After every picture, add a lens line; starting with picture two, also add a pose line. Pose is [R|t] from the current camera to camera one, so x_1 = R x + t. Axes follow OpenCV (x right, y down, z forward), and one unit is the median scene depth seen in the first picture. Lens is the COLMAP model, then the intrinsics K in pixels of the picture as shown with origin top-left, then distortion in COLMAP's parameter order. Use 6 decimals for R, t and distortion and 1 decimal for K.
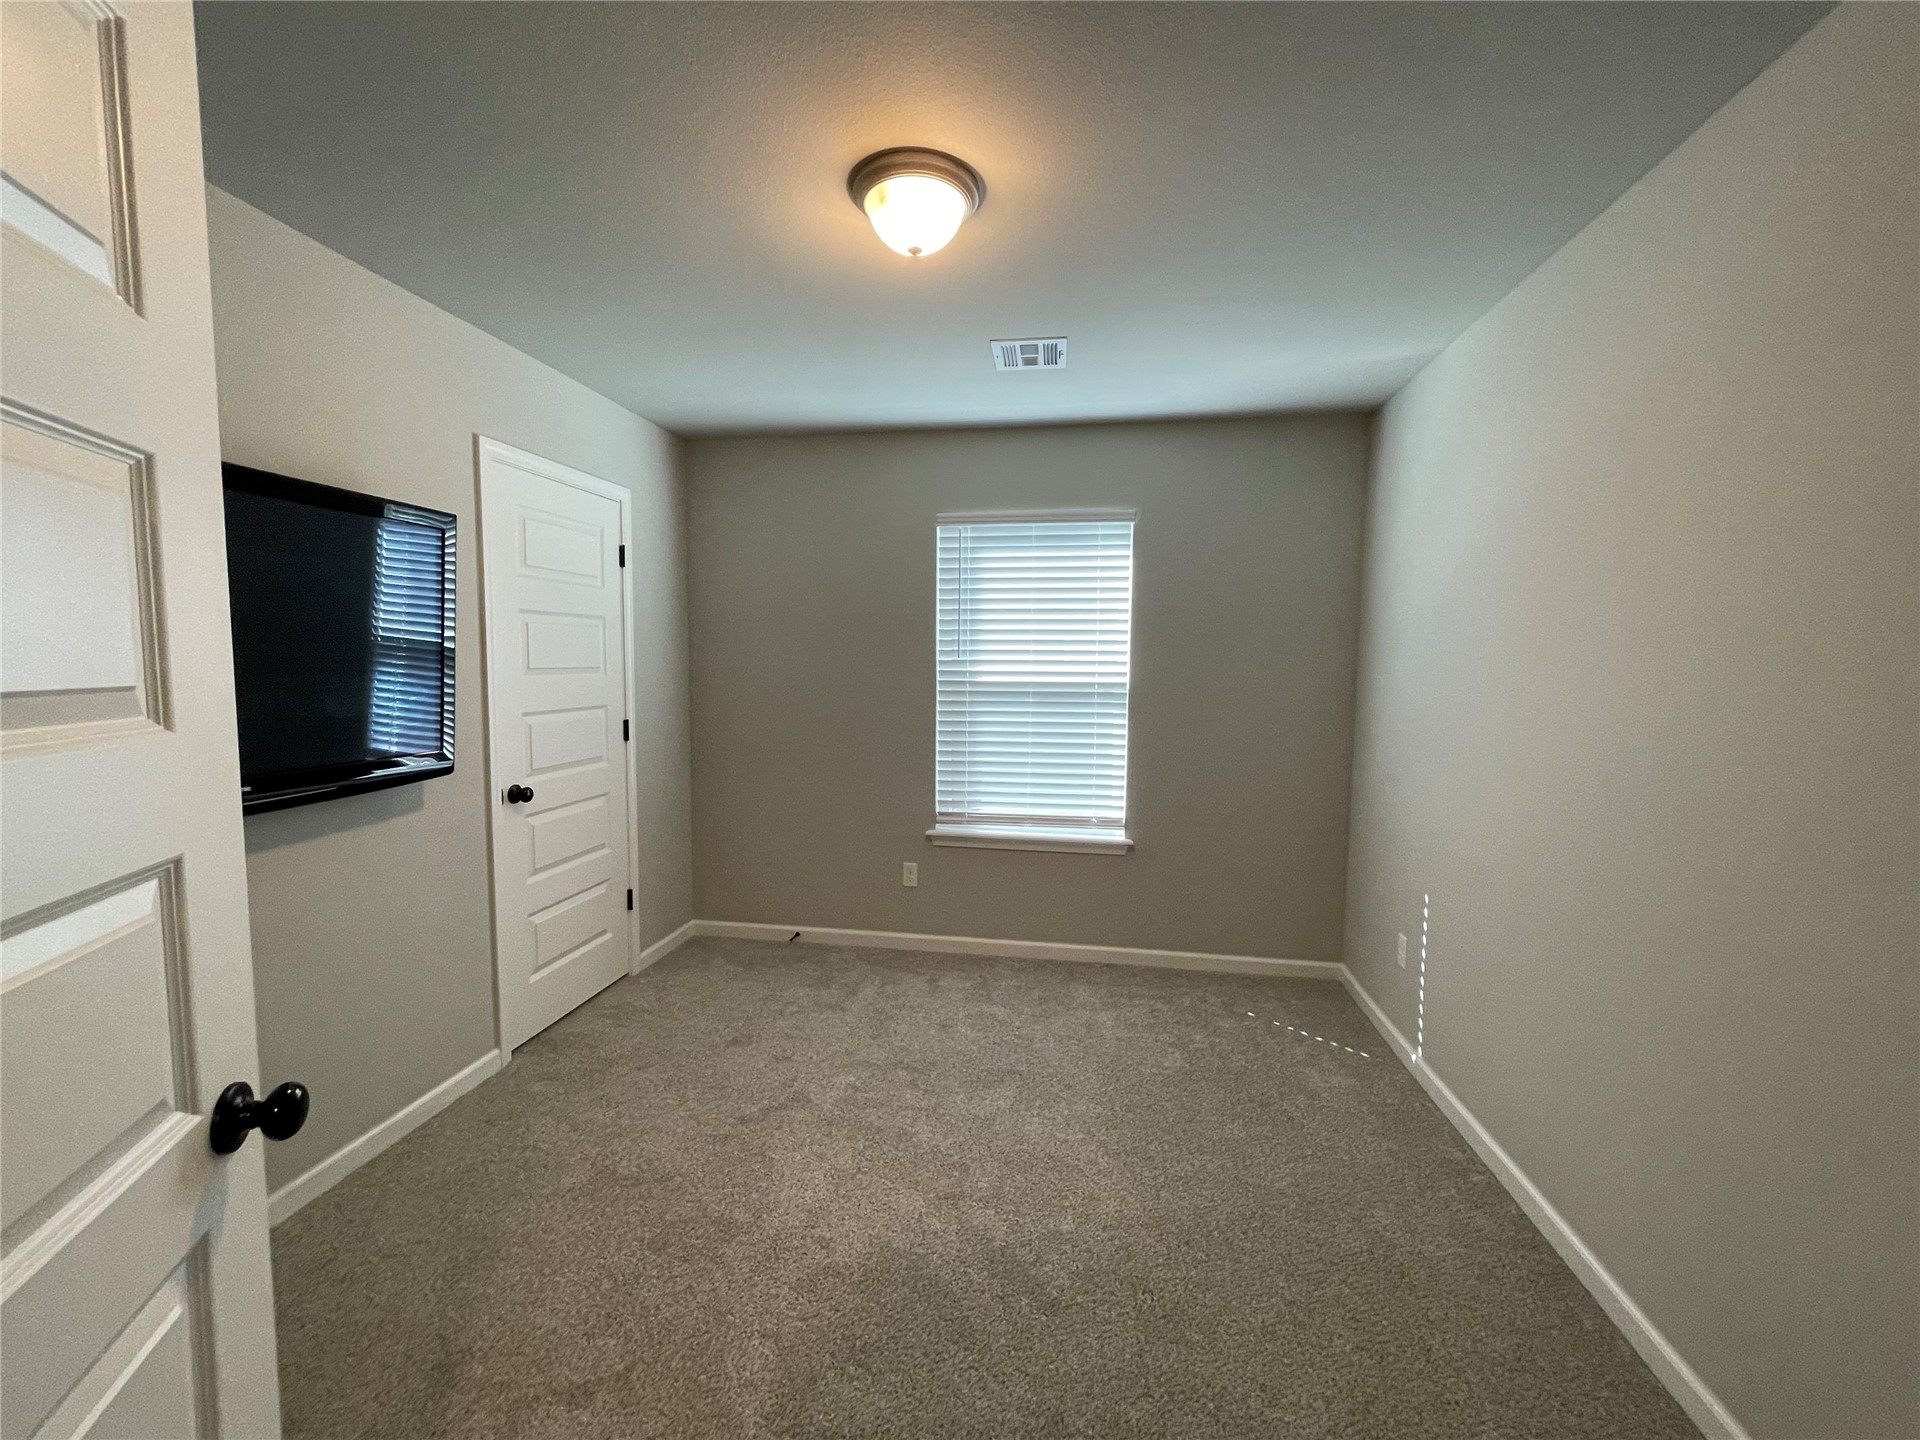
lens RADIAL K [[772.0, 0, 958.9], [0, 772.0, 715.6], [0, 0, 1]] dist [0.000277, 0.000028]
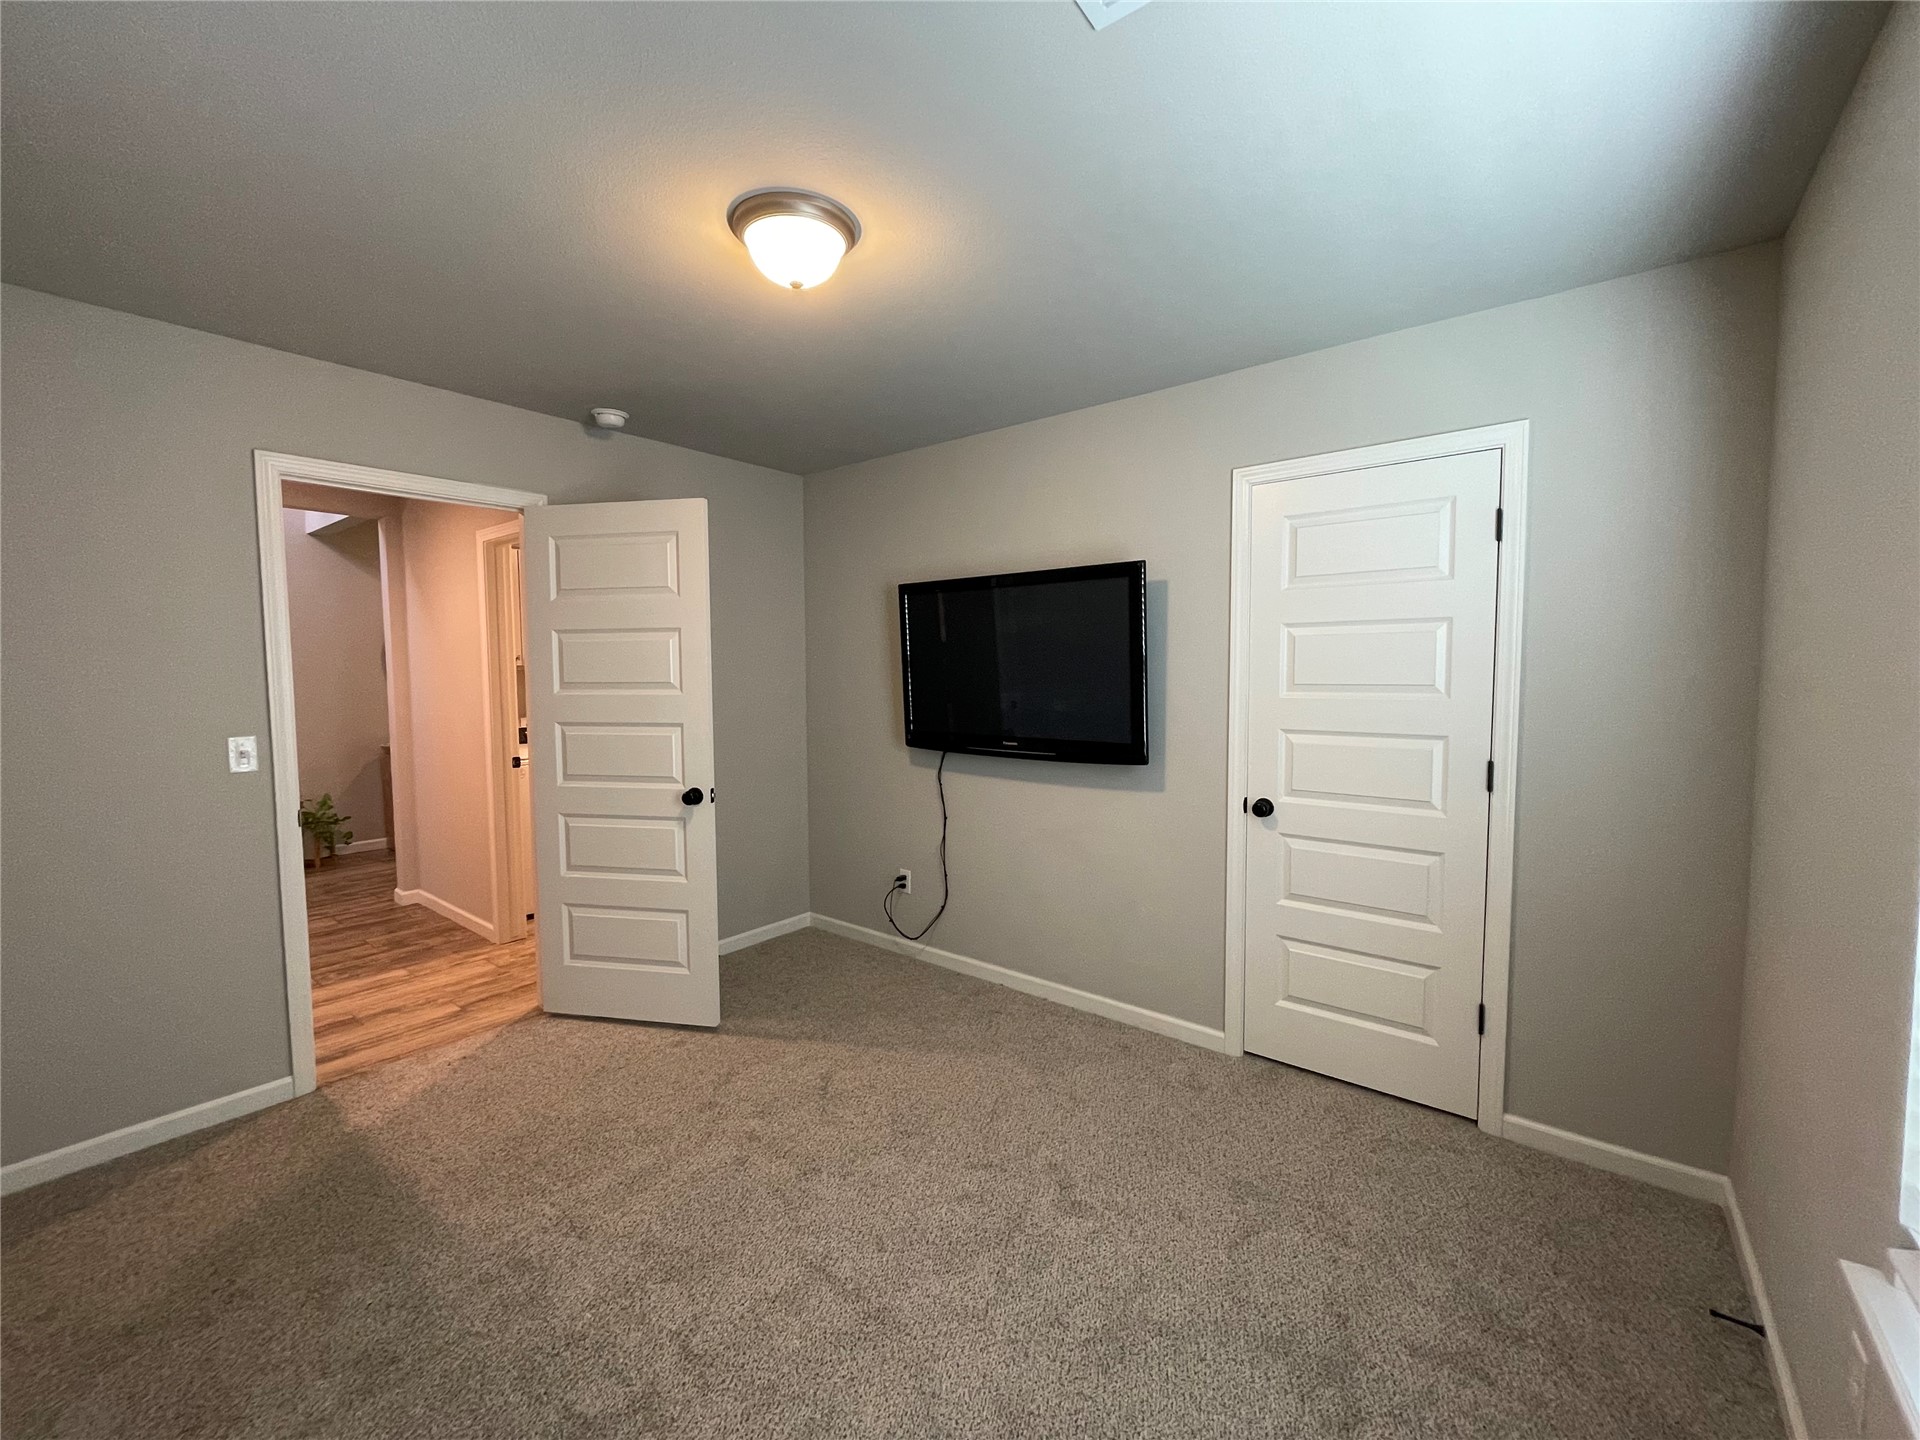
lens RADIAL K [[772.0, 0, 958.6], [0, 772.0, 722.5], [0, 0, 1]] dist [0.000277, 0.000028]
pose [[-0.483124, 0.054759, -0.873838, 0.489378], [-0.064193, 0.993141, 0.097726, -0.081002], [0.873196, 0.103308, -0.476295, 1.105982]]
